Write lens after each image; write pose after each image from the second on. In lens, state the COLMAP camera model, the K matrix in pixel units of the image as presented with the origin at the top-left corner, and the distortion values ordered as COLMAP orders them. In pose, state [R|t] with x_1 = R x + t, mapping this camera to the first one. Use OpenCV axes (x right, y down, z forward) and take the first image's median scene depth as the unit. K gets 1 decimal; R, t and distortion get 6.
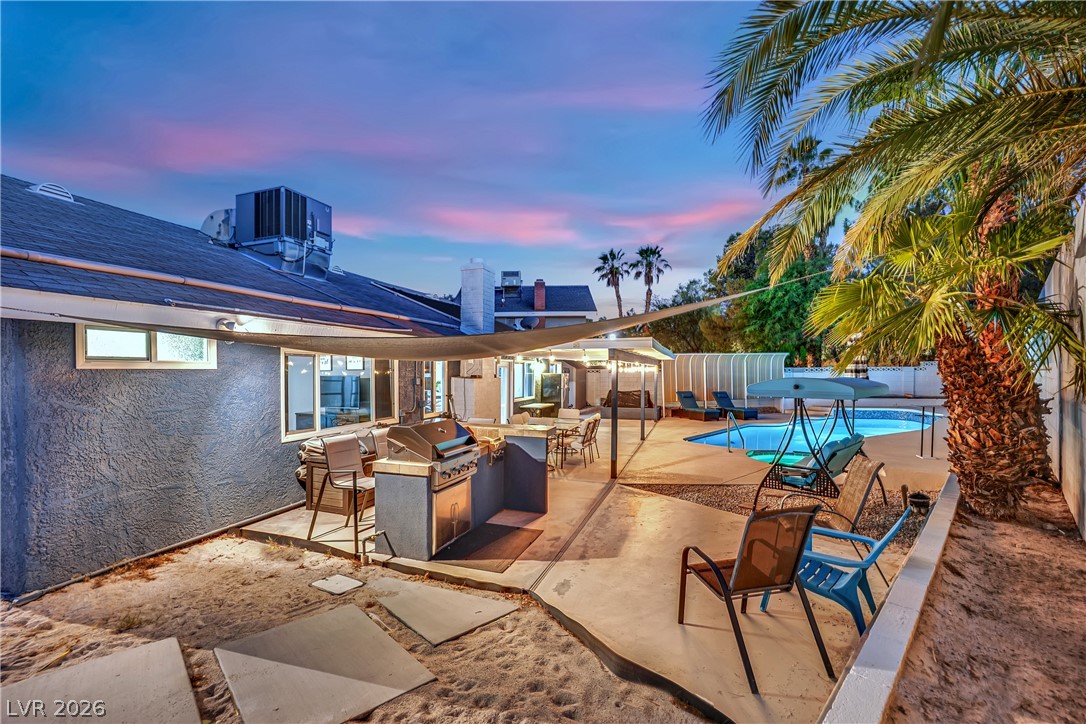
lens RADIAL K [[468.0, 0, 538.7], [0, 468.0, 366.3], [0, 0, 1]] dist [-0.009845, -0.000154]
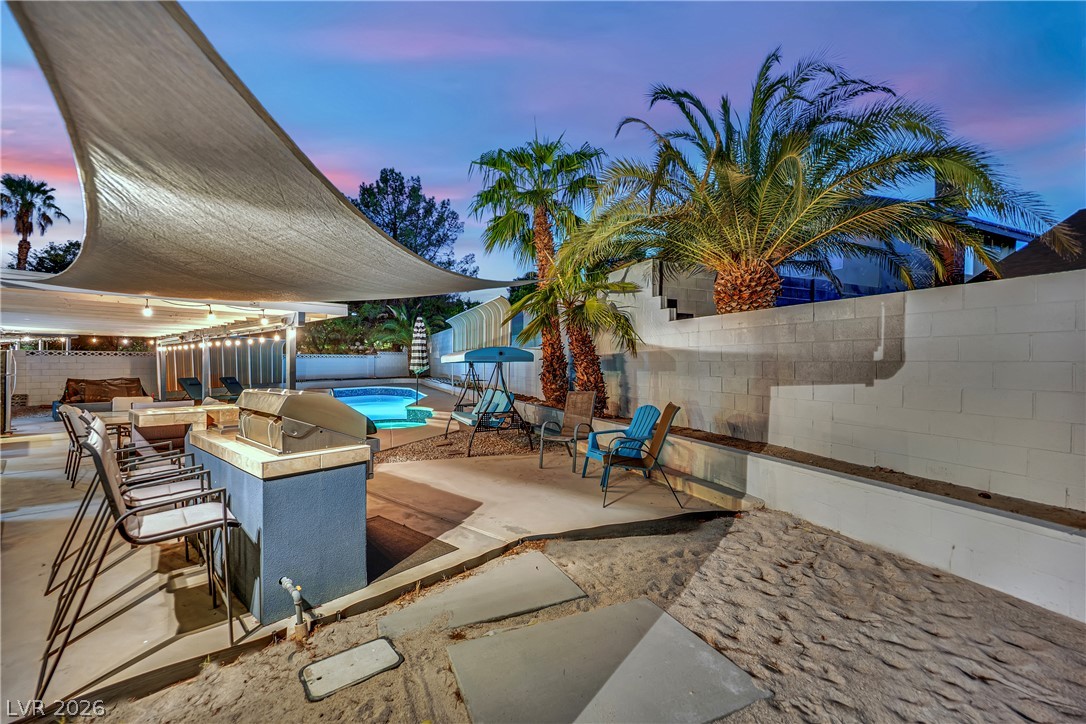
lens RADIAL K [[437.1, 0, 543.0], [0, 437.1, 362.0], [0, 0, 1]] dist [-0.011548, 0.000096]
pose [[0.357288, 0.002023, 0.933992, -0.168806], [-0.006085, 0.999981, 0.000162, 0.019189], [-0.933975, -0.005741, 0.357293, 0.119540]]
